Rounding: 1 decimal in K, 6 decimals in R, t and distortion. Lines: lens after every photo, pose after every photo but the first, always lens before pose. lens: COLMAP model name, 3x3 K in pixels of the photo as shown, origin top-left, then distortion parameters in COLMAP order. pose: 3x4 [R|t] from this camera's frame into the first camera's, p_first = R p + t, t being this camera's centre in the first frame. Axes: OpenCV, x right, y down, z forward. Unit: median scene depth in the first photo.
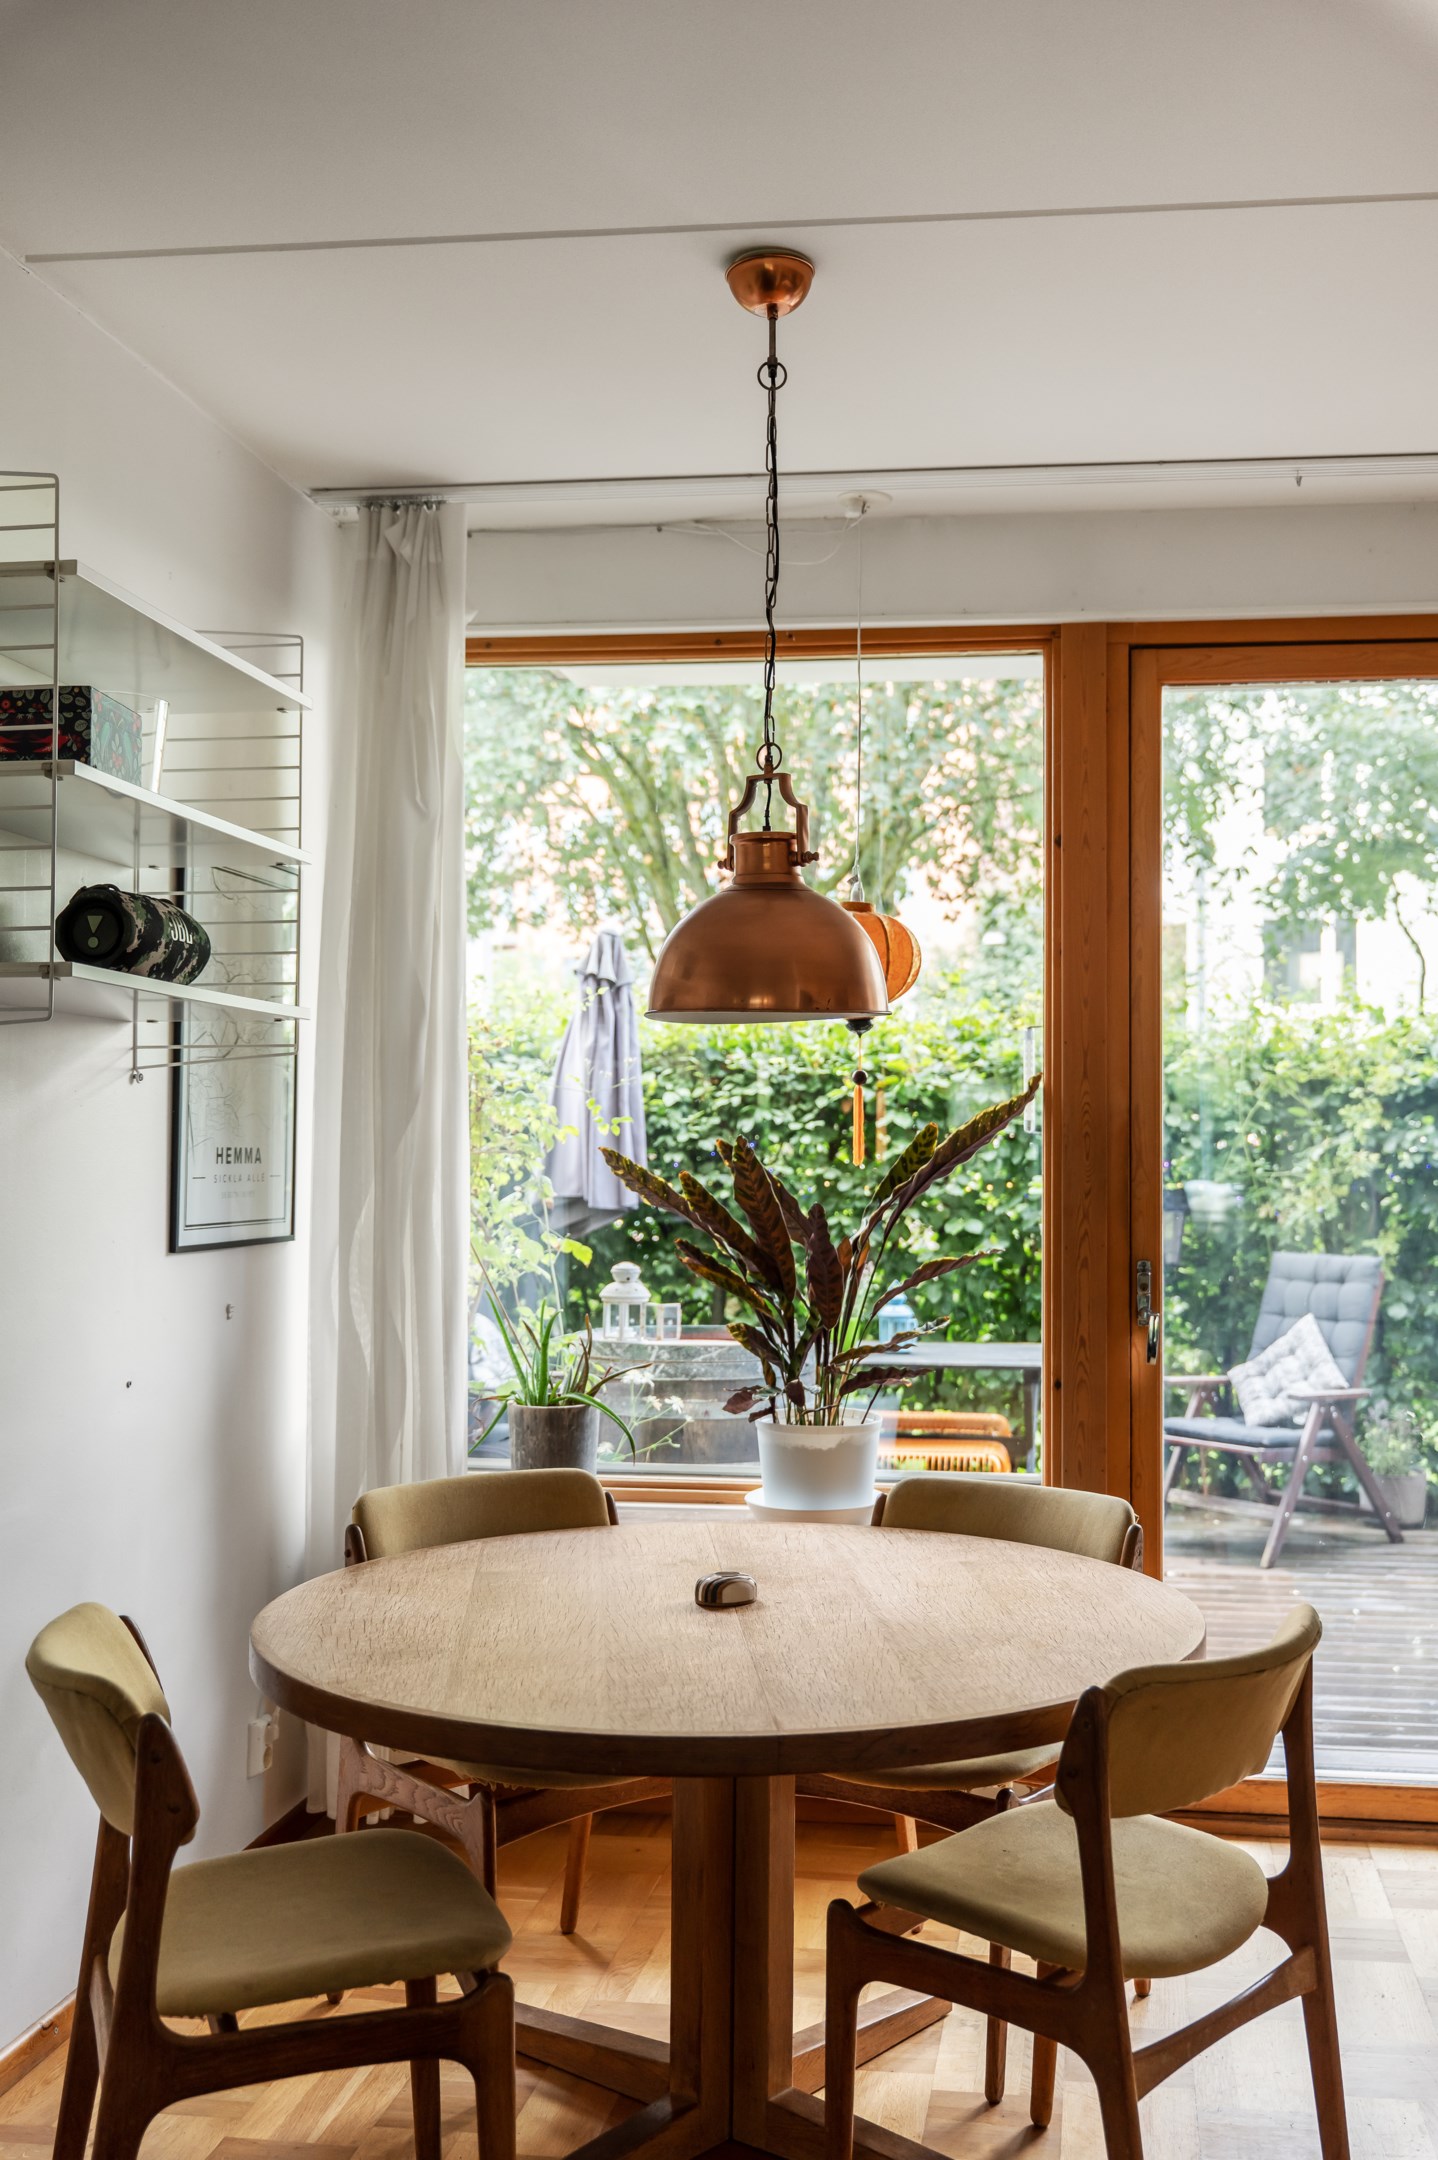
lens RADIAL K [[2124.3, 0, 720.8], [0, 2124.3, 1074.7], [0, 0, 1]] dist [-0.002048, 0.000000]
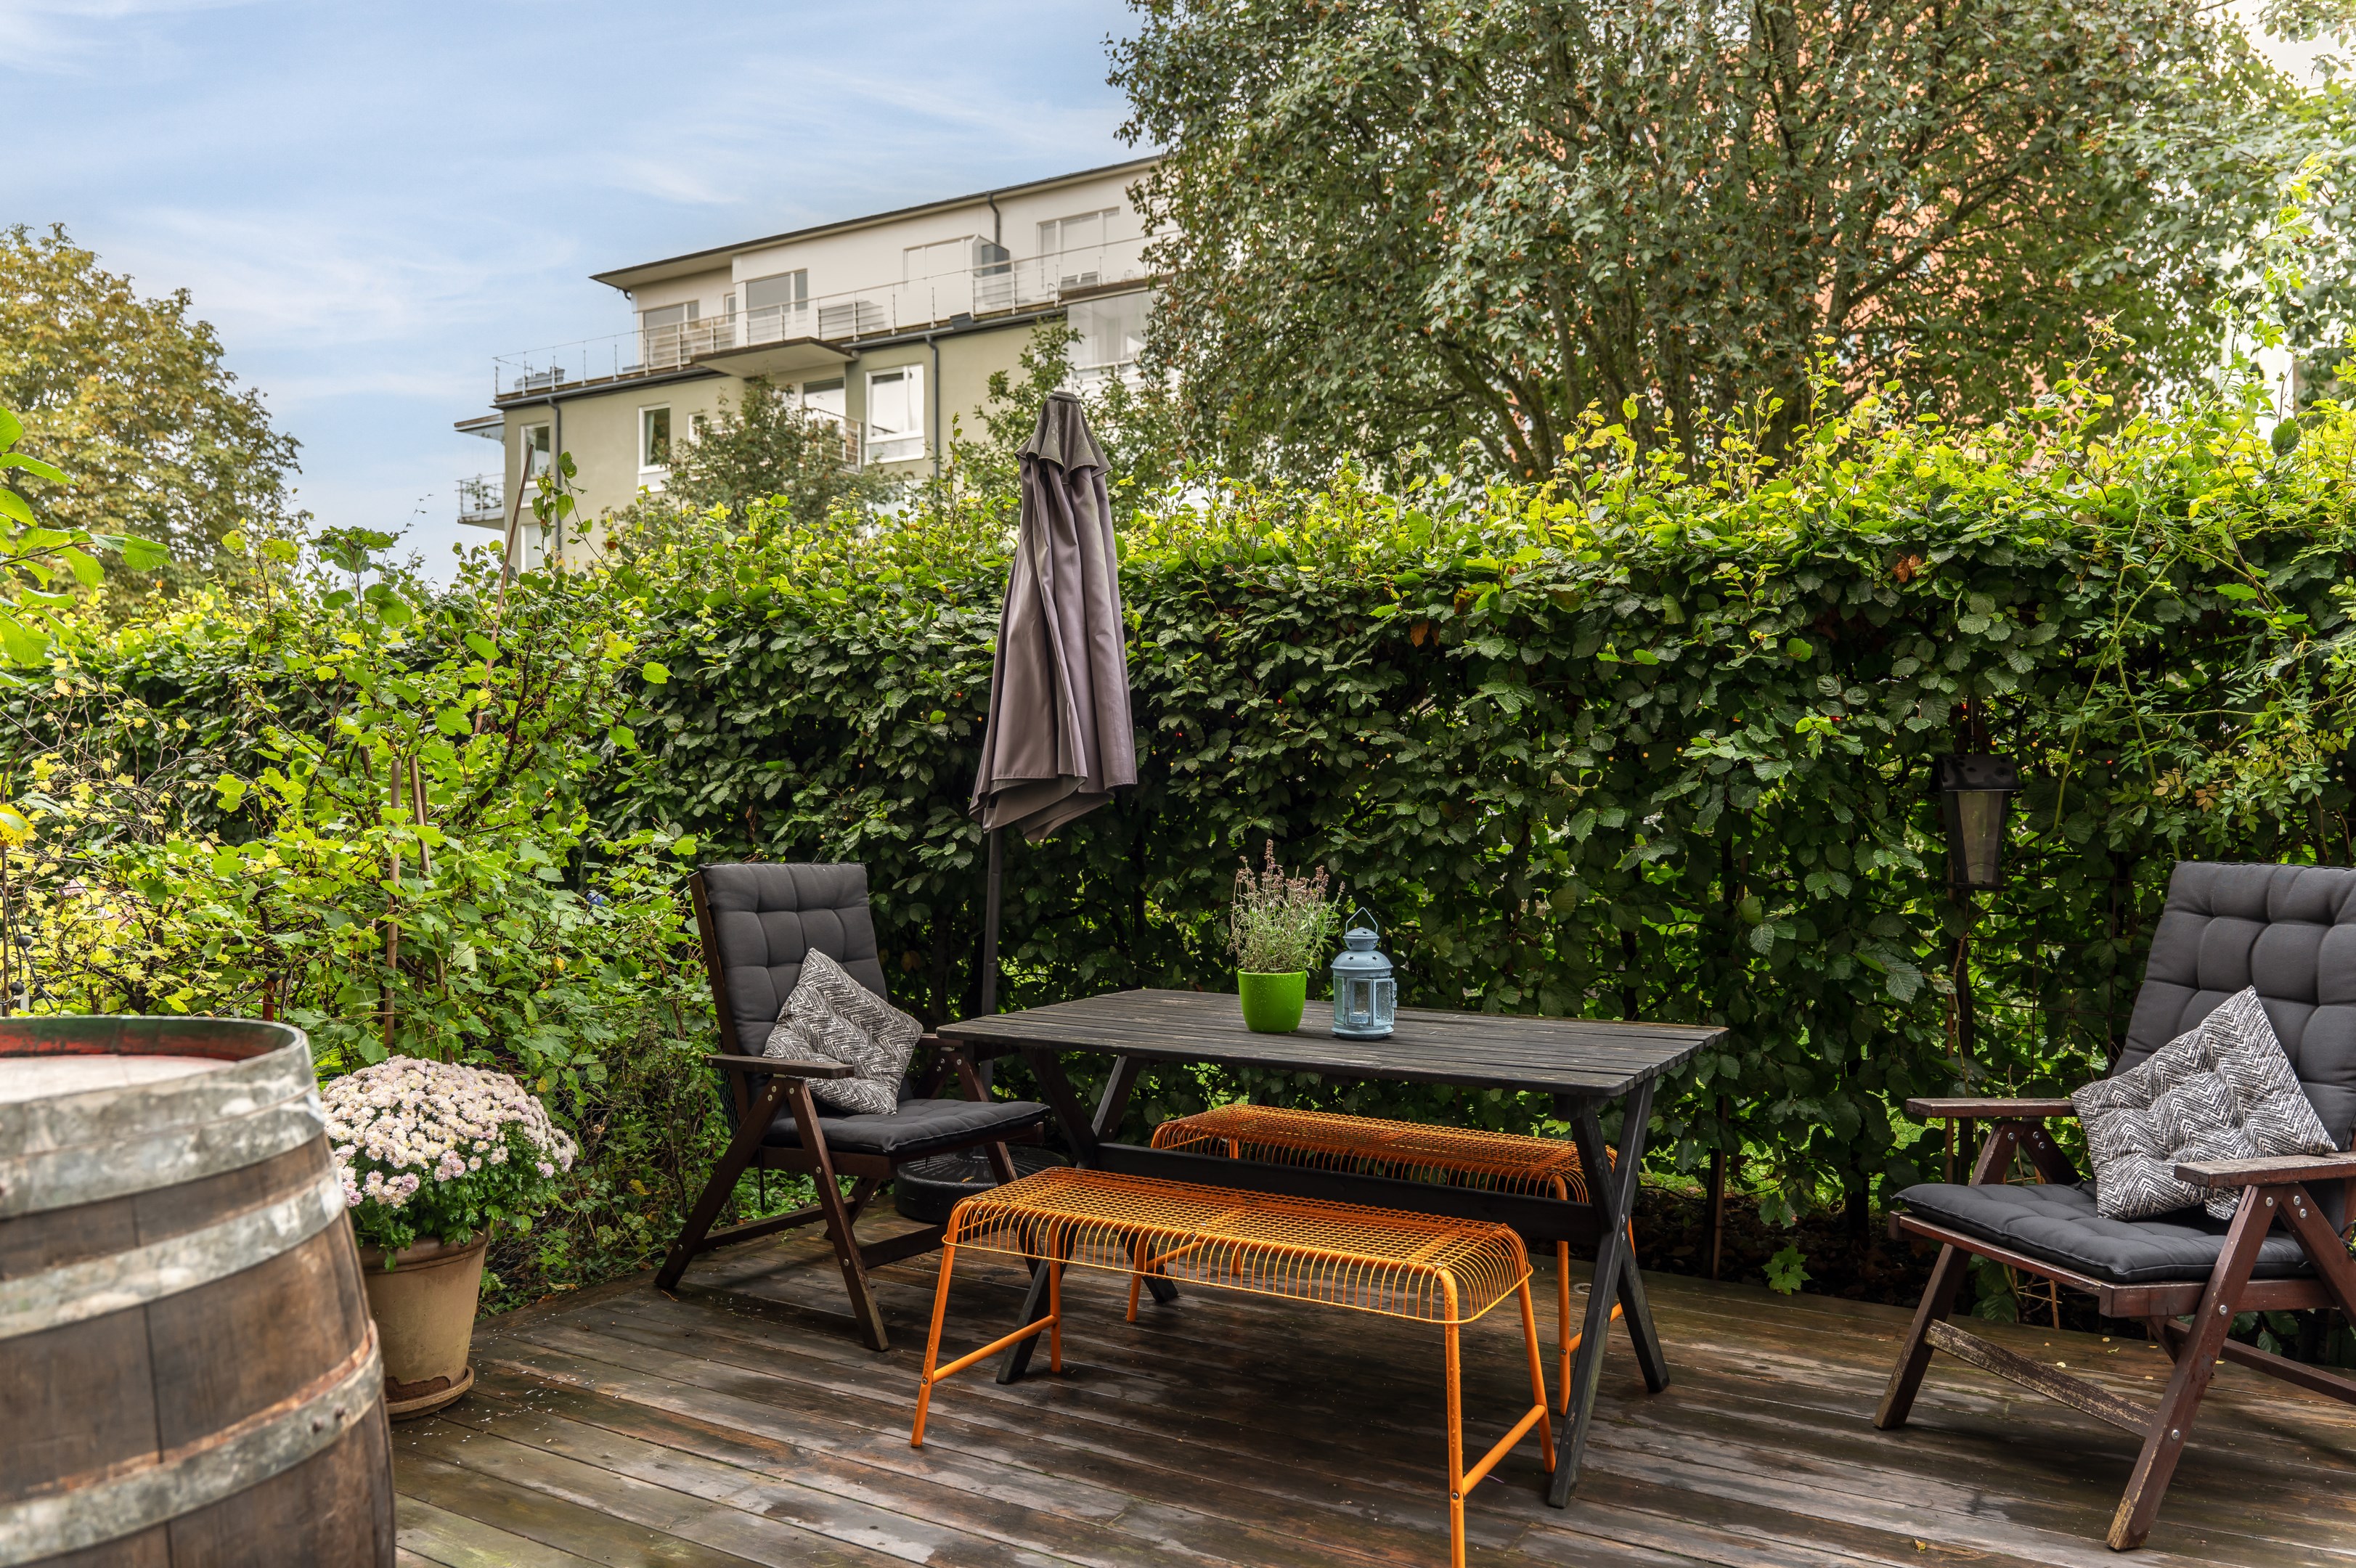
lens RADIAL K [[1608.2, 0, 1174.1], [0, 1608.2, 804.5], [0, 0, 1]] dist [0.011879, -0.028839]
pose [[0.933666, -0.009038, -0.358032, 0.178019], [0.018936, 0.999529, 0.024150, 0.057371], [0.357645, -0.029327, 0.933397, 0.566431]]
